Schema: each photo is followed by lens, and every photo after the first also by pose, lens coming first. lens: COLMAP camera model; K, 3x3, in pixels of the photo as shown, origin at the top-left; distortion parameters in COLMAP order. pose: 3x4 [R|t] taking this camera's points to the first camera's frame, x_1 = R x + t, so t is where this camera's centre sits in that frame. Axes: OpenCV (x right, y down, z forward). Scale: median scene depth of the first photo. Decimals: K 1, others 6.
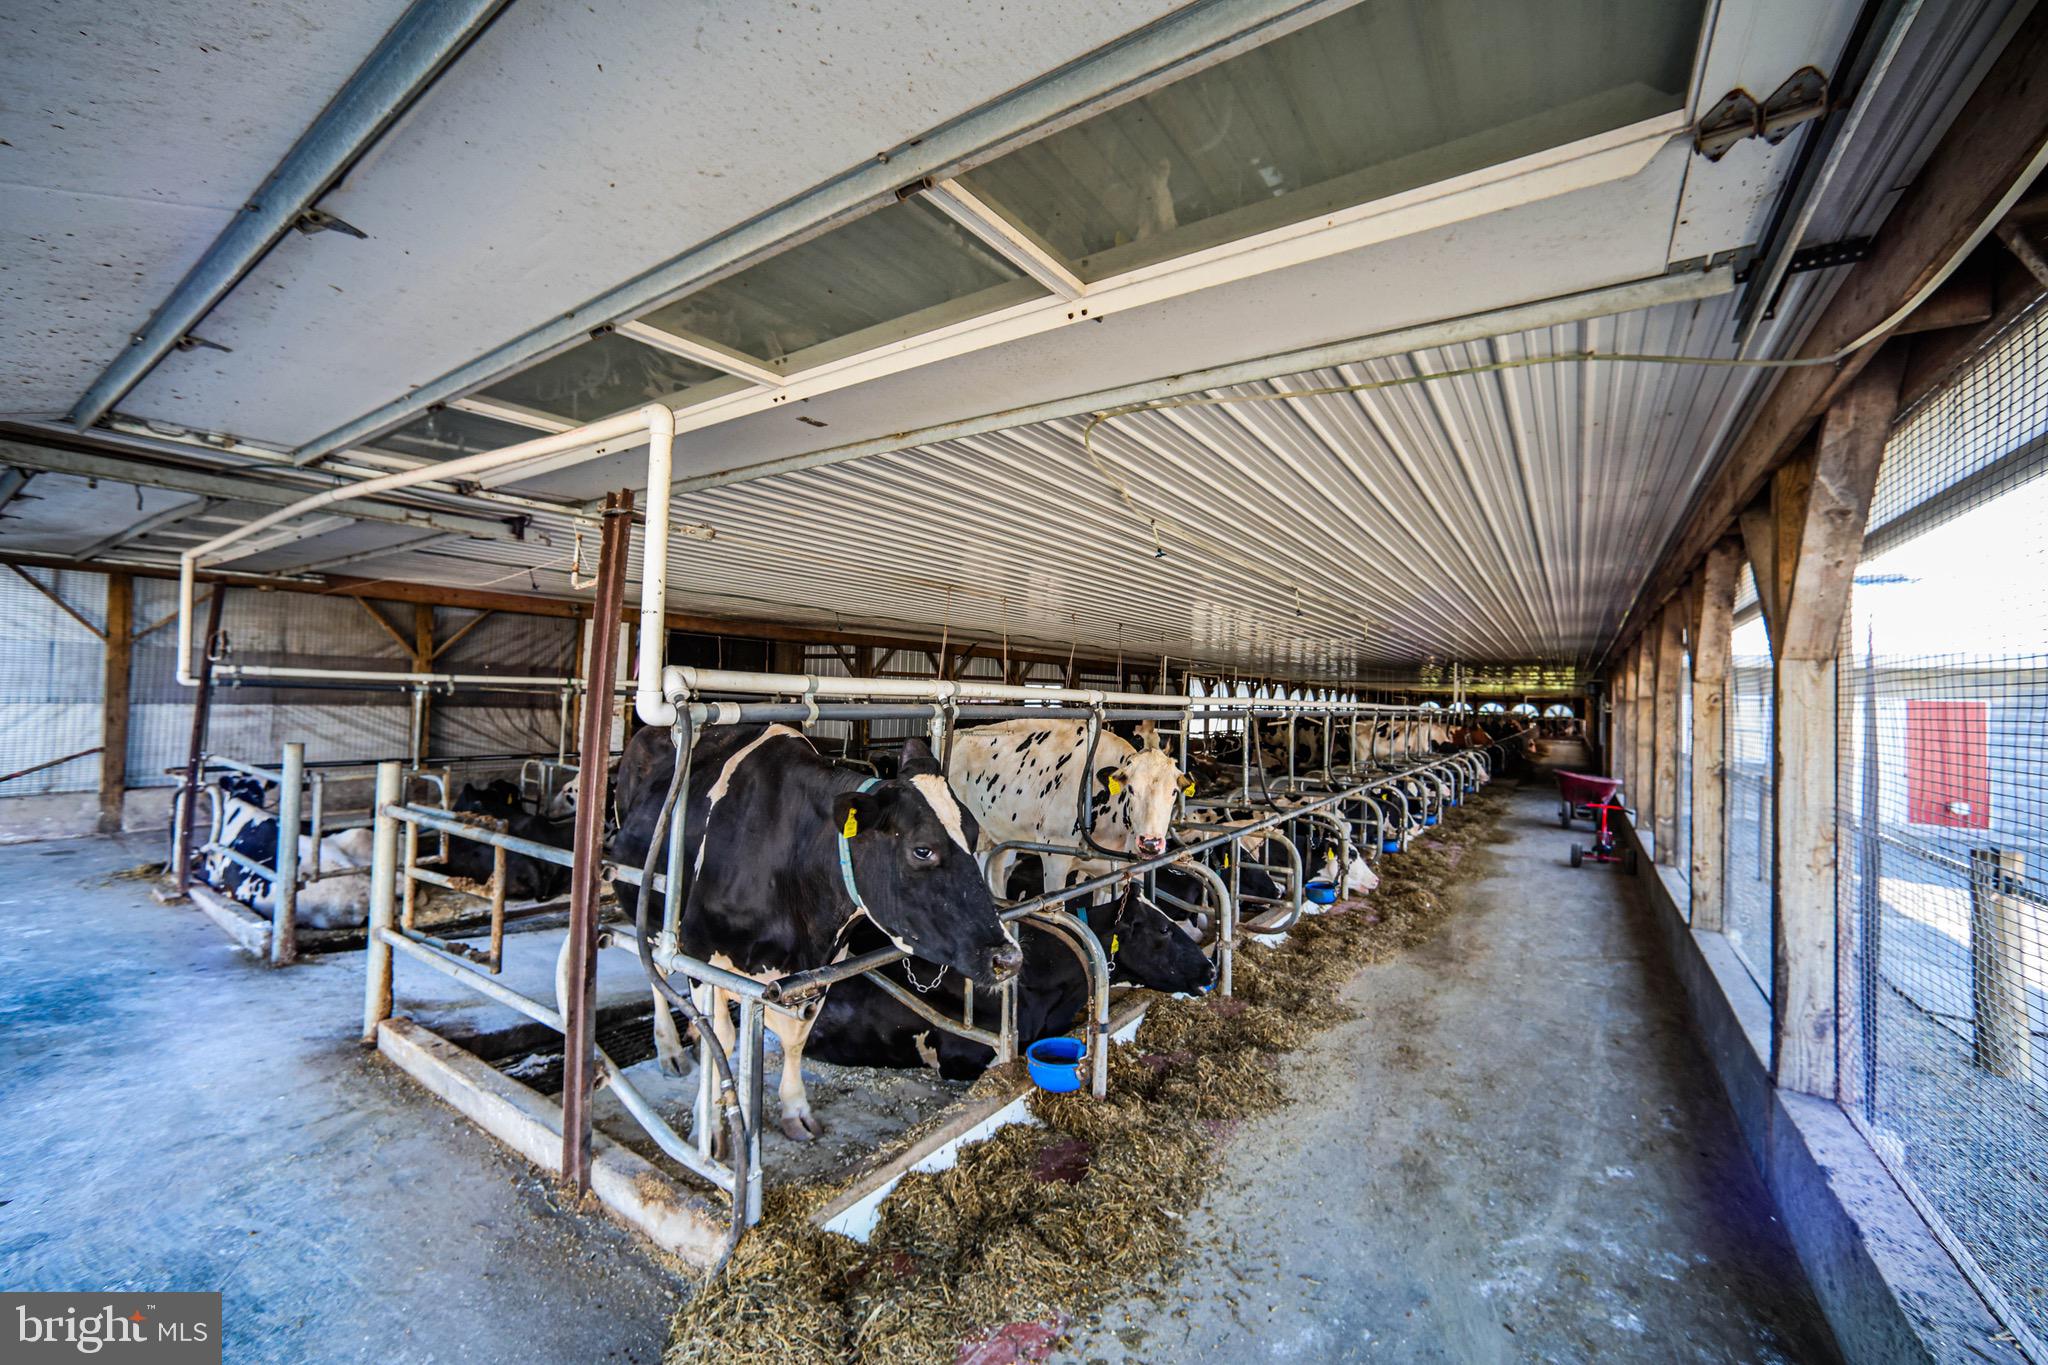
lens RADIAL K [[821.6, 0, 1026.2], [0, 821.6, 668.6], [0, 0, 1]] dist [-0.061258, 0.028741]
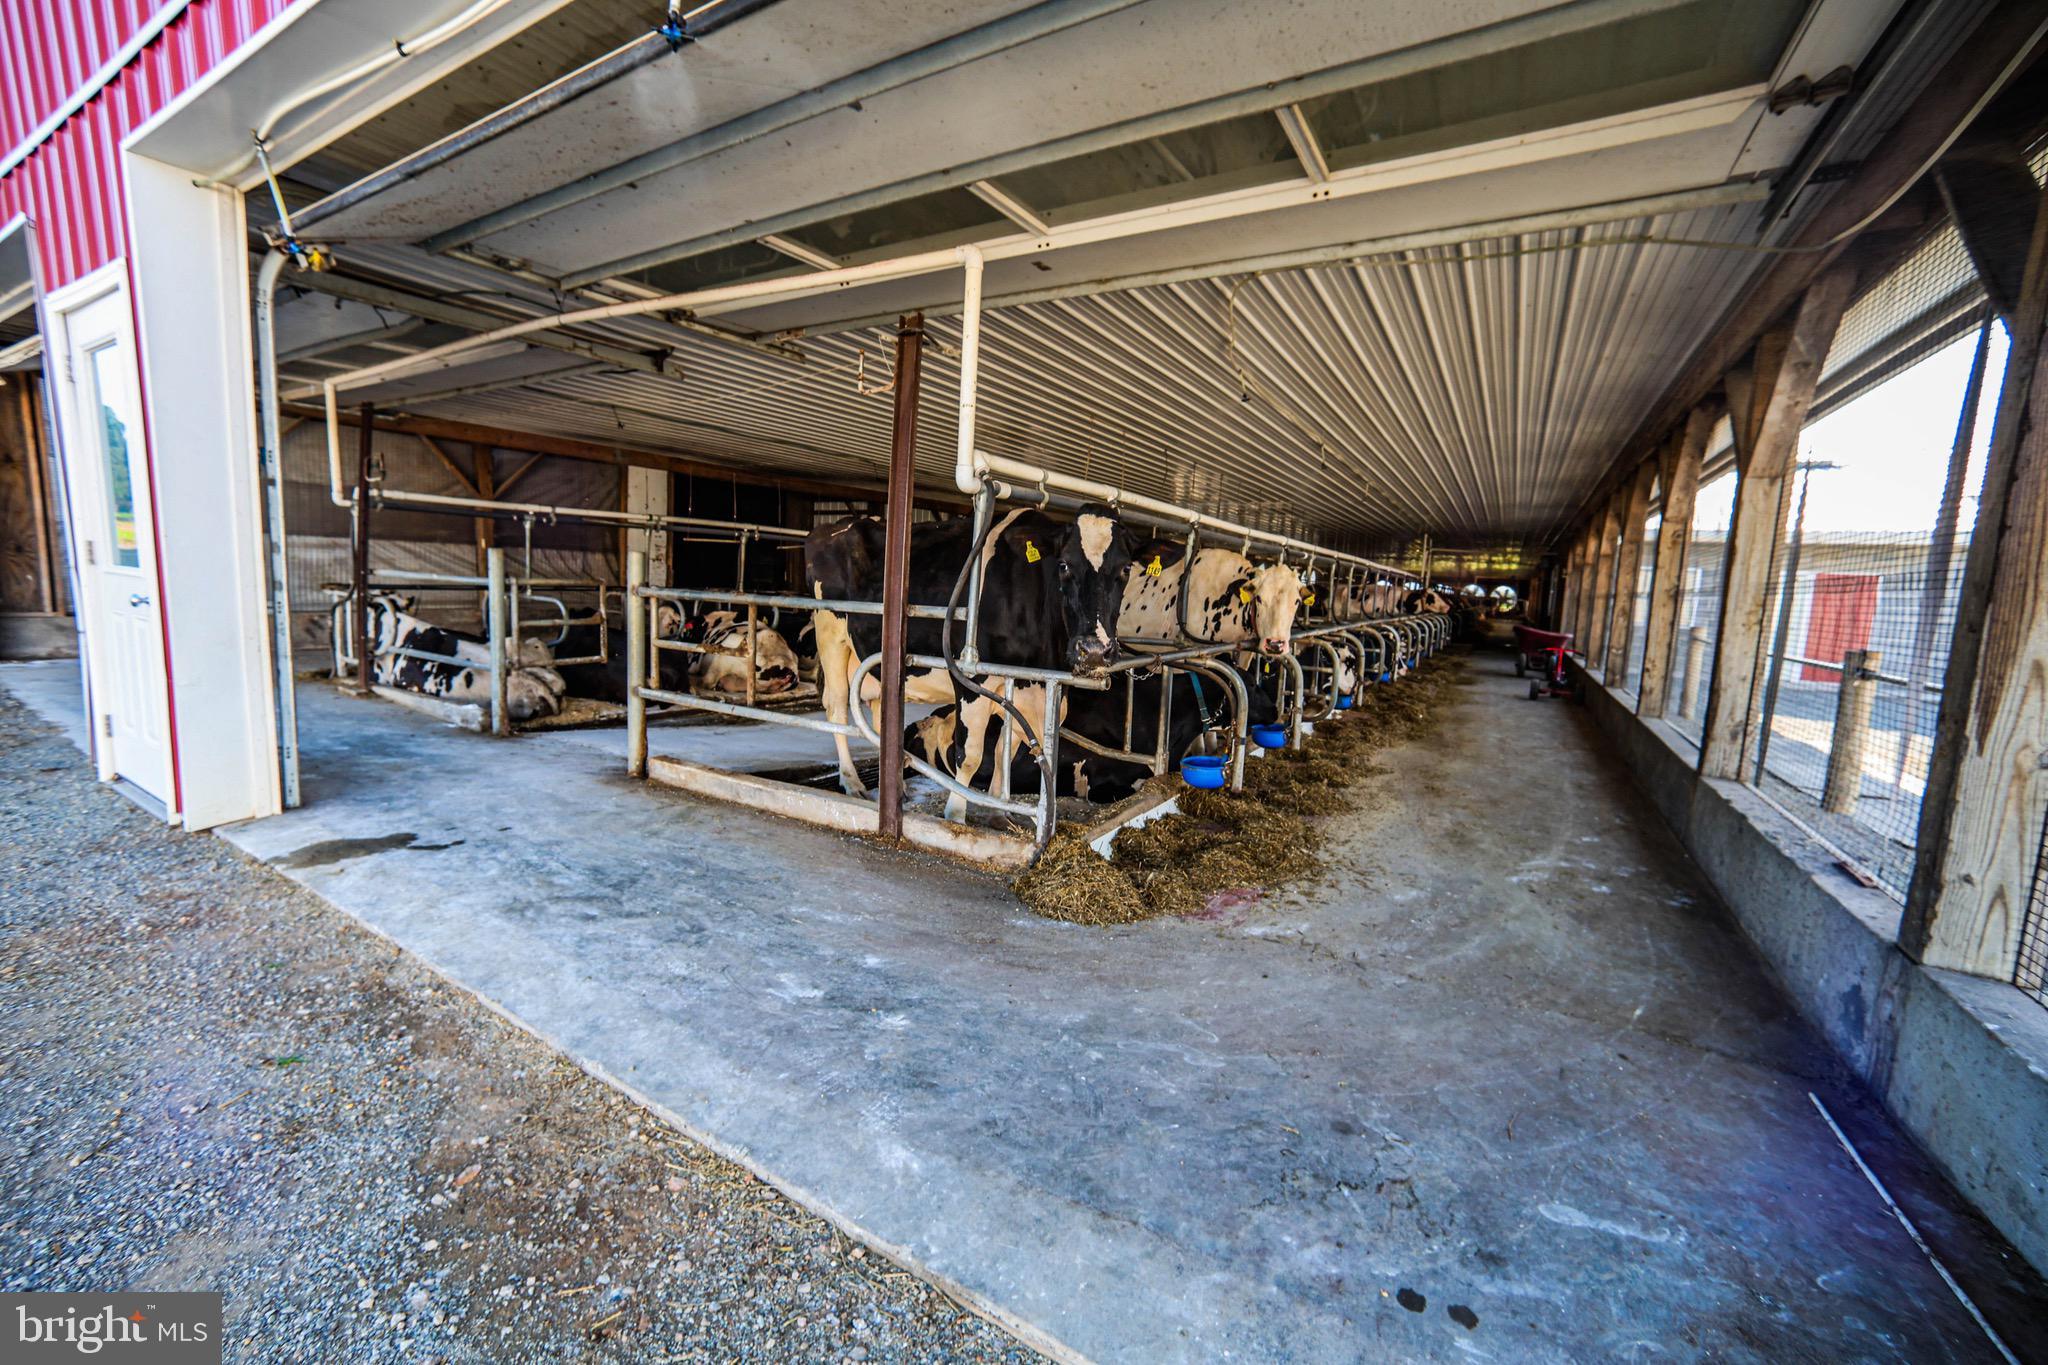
lens RADIAL K [[821.6, 0, 1026.2], [0, 821.6, 668.6], [0, 0, 1]] dist [-0.061258, 0.028741]
pose [[0.998248, 0.009793, 0.058357, -0.344953], [-0.018308, 0.988934, 0.147219, 0.123323], [-0.056270, -0.148030, 0.987381, -0.315860]]
